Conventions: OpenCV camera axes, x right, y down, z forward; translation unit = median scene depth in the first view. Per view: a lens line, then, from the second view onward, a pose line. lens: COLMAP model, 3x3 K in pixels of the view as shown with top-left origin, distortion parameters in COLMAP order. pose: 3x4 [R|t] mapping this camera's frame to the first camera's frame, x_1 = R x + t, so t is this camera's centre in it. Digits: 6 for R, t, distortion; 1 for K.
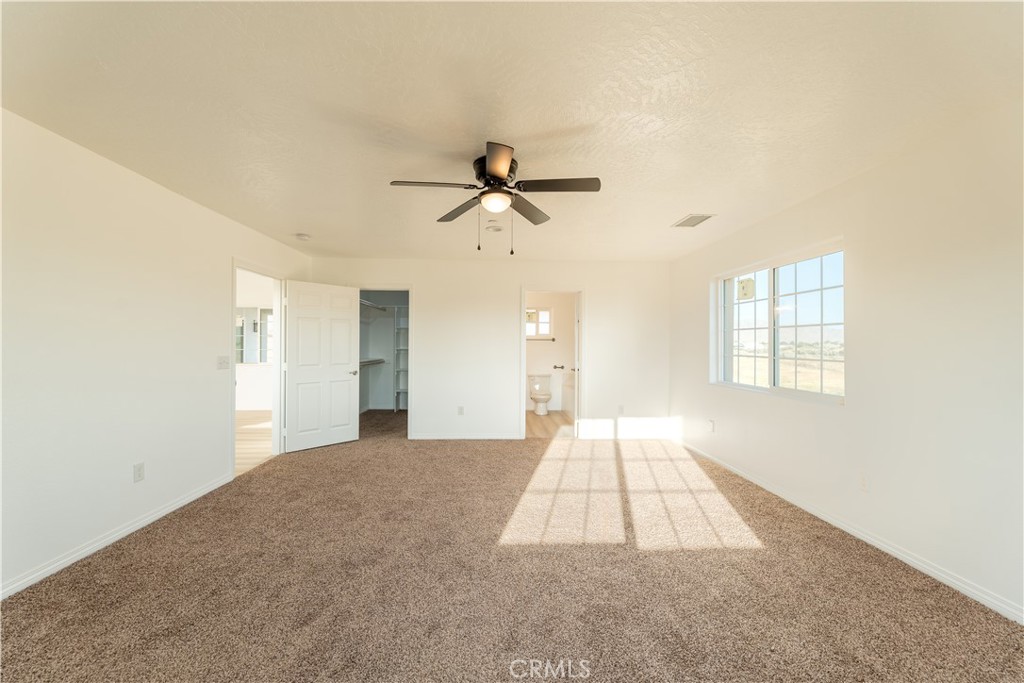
lens RADIAL K [[420.6, 0, 508.9], [0, 420.6, 338.9], [0, 0, 1]] dist [-0.002503, 0.000786]
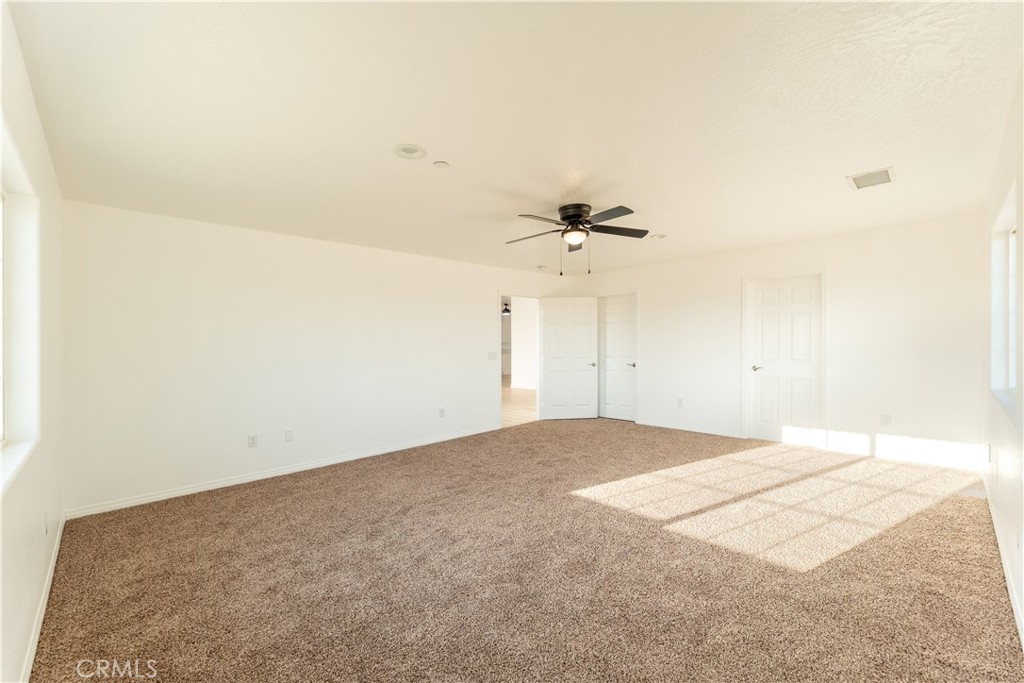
lens RADIAL K [[420.6, 0, 511.1], [0, 420.6, 347.3], [0, 0, 1]] dist [-0.002503, 0.000786]
pose [[0.666649, -0.010247, -0.745302, 0.732769], [0.033718, 0.999296, 0.016421, -0.003908], [0.744609, -0.036077, 0.666525, -0.040914]]
